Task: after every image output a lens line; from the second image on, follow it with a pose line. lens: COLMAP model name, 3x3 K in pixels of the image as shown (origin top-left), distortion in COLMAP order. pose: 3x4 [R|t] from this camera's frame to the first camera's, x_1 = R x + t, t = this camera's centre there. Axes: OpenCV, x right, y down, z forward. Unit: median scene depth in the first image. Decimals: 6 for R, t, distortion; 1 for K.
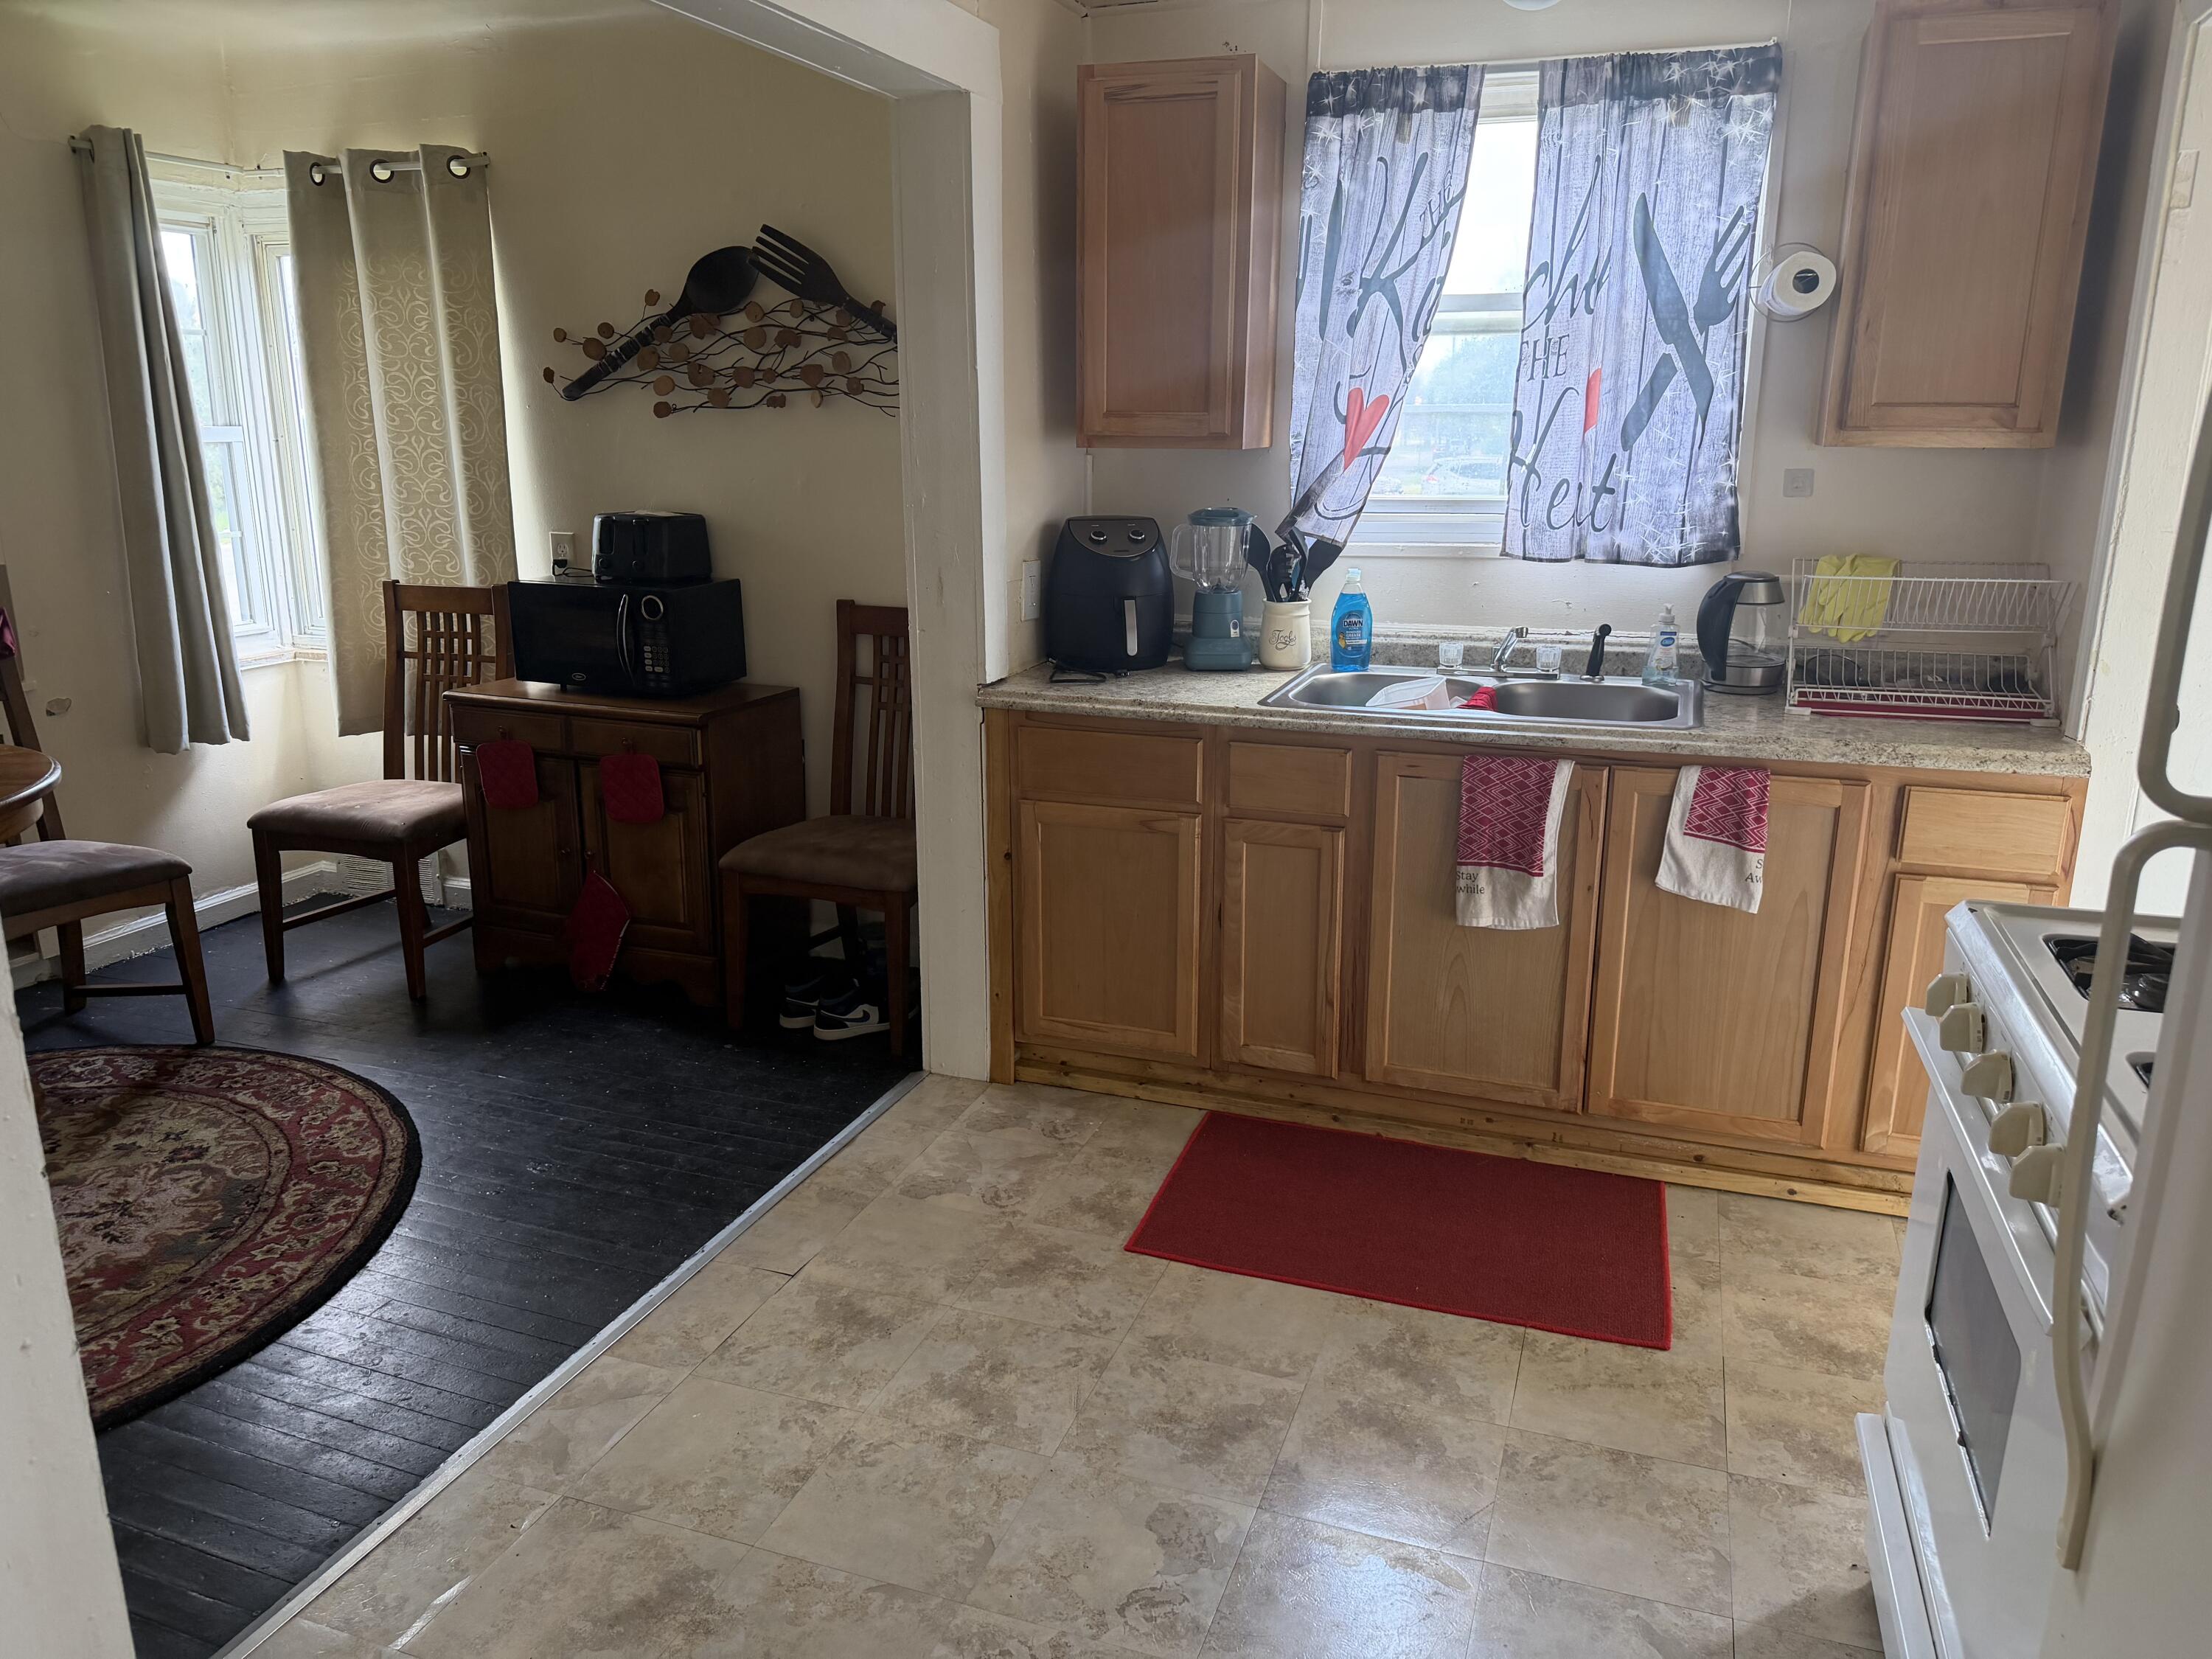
lens RADIAL K [[1560.3, 0, 1103.9], [0, 1560.3, 824.7], [0, 0, 1]] dist [0.004874, -0.000222]
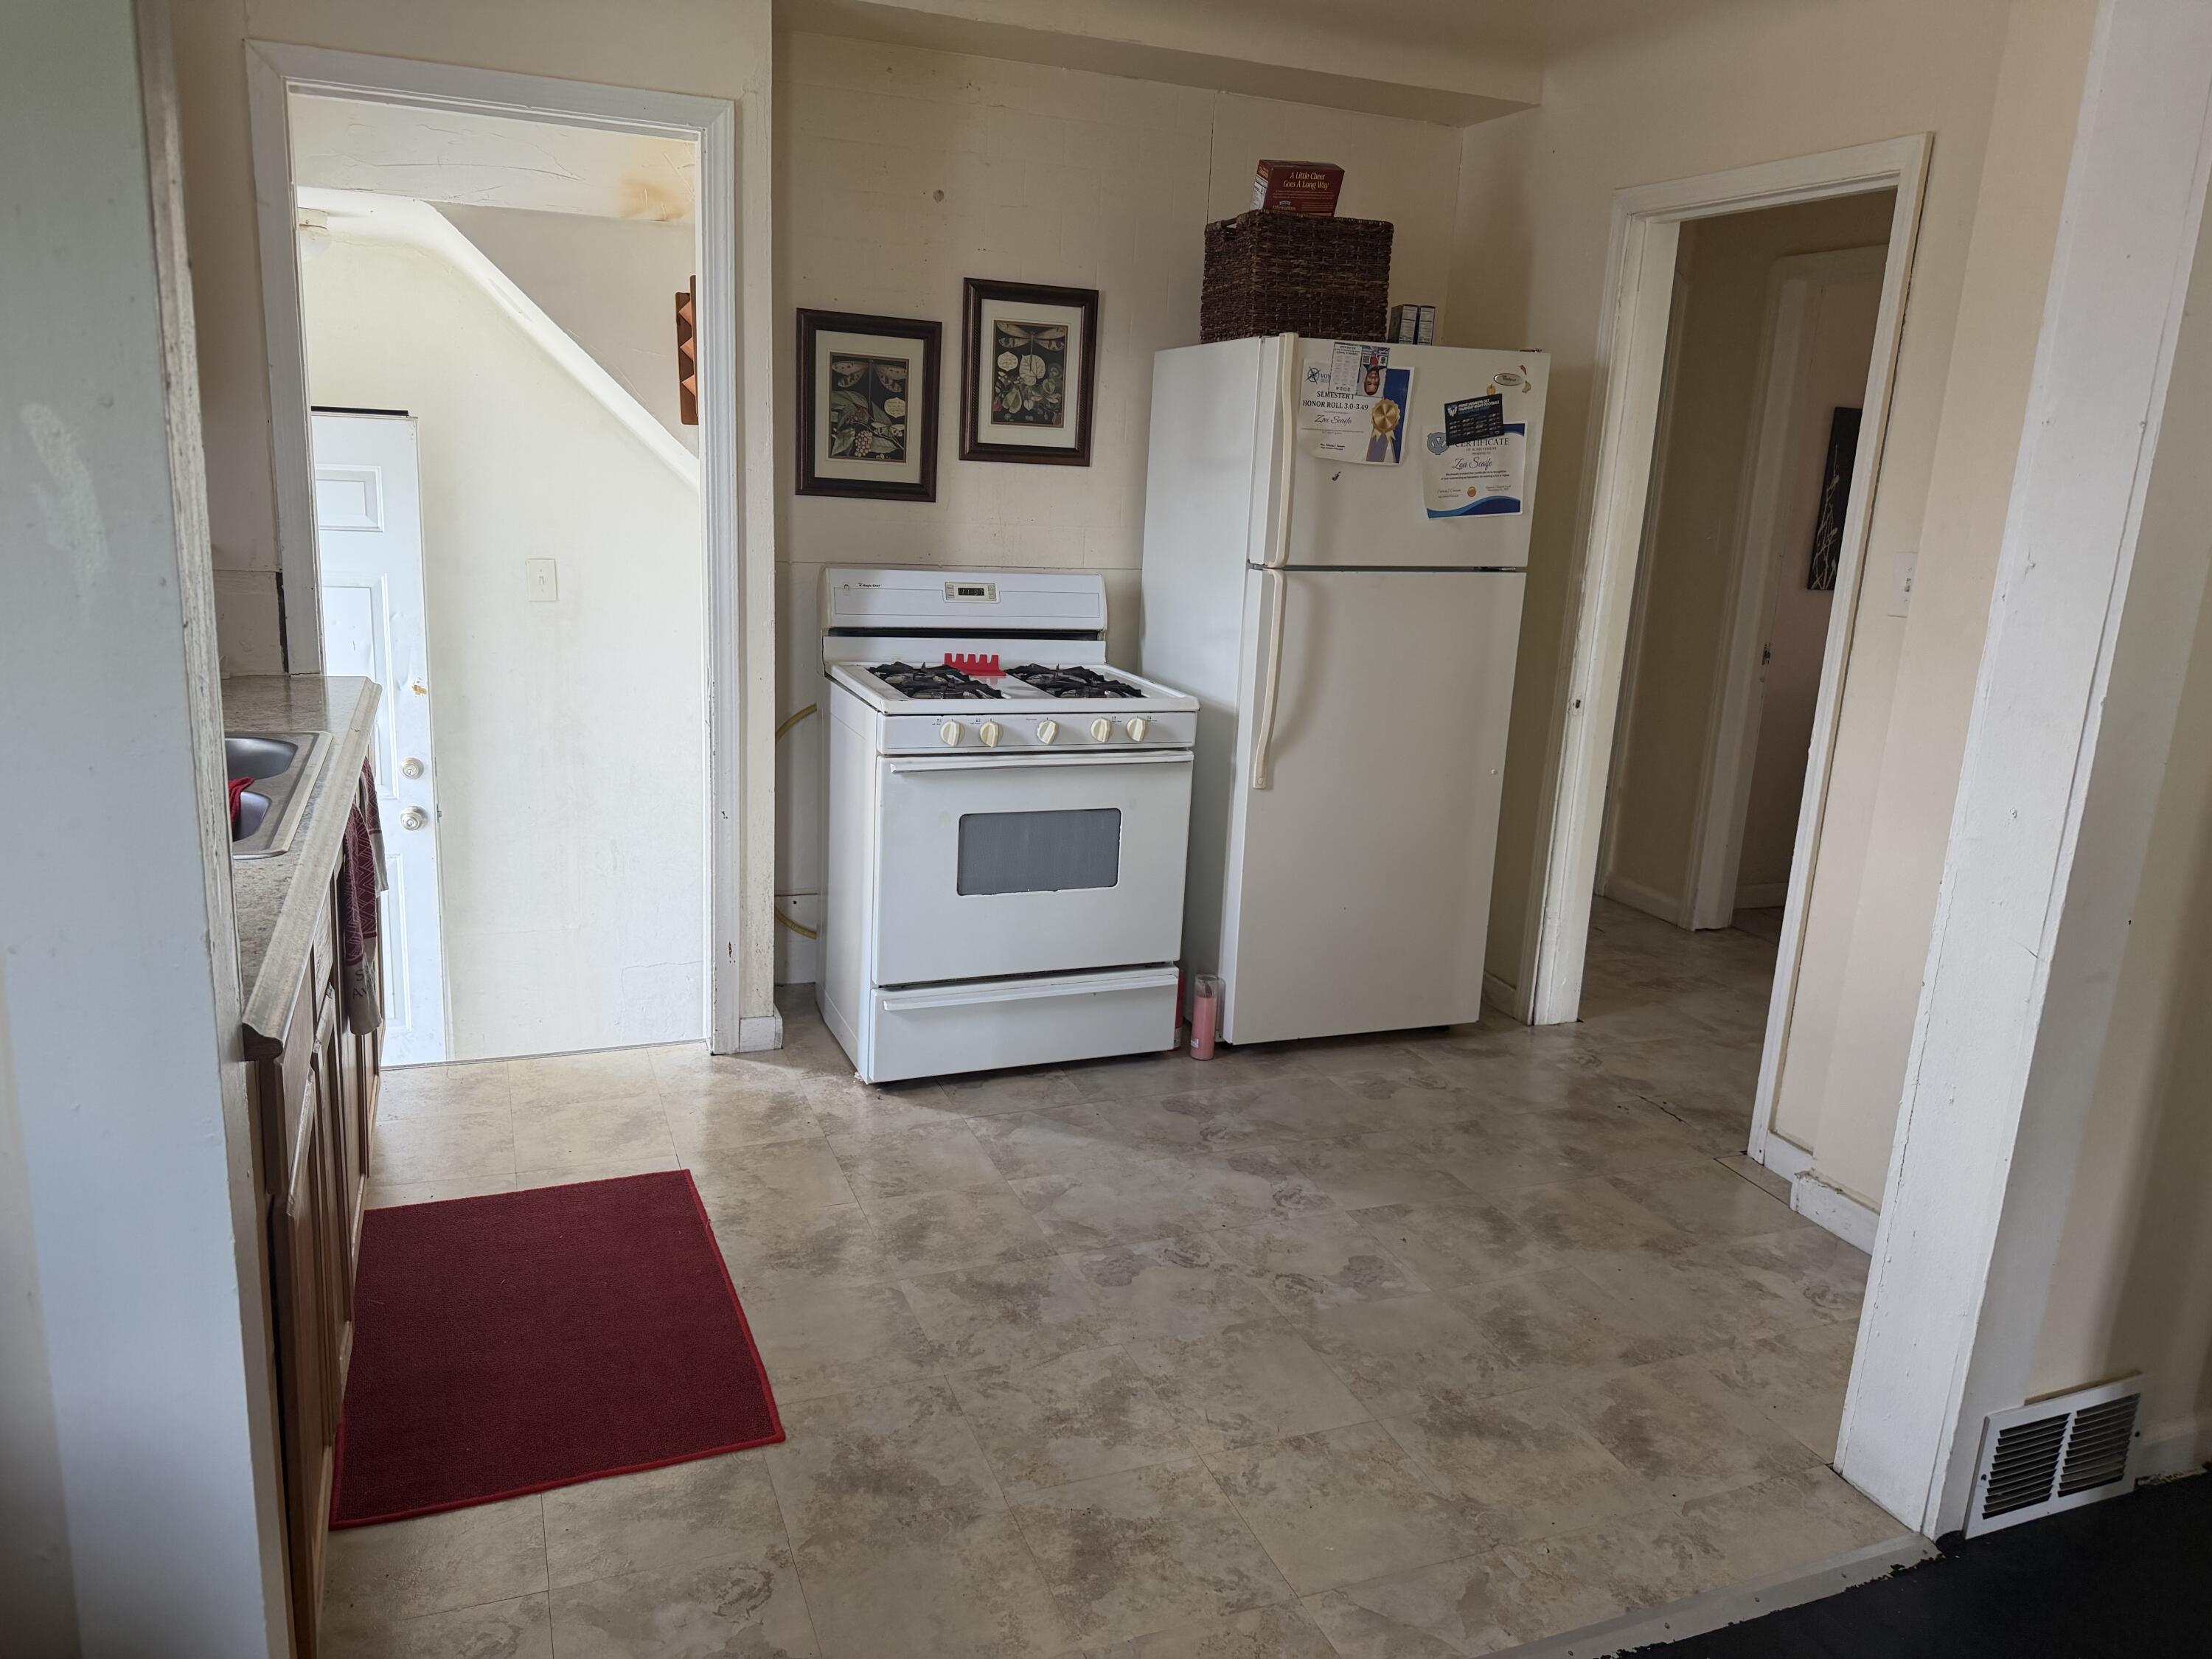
lens RADIAL K [[1560.3, 0, 1104.5], [0, 1560.3, 823.0], [0, 0, 1]] dist [0.004874, -0.000222]
pose [[-0.661860, -0.211538, 0.719162, -0.725233], [0.139400, 0.907893, 0.395345, -0.375994], [-0.736552, 0.361914, -0.571409, 1.438116]]
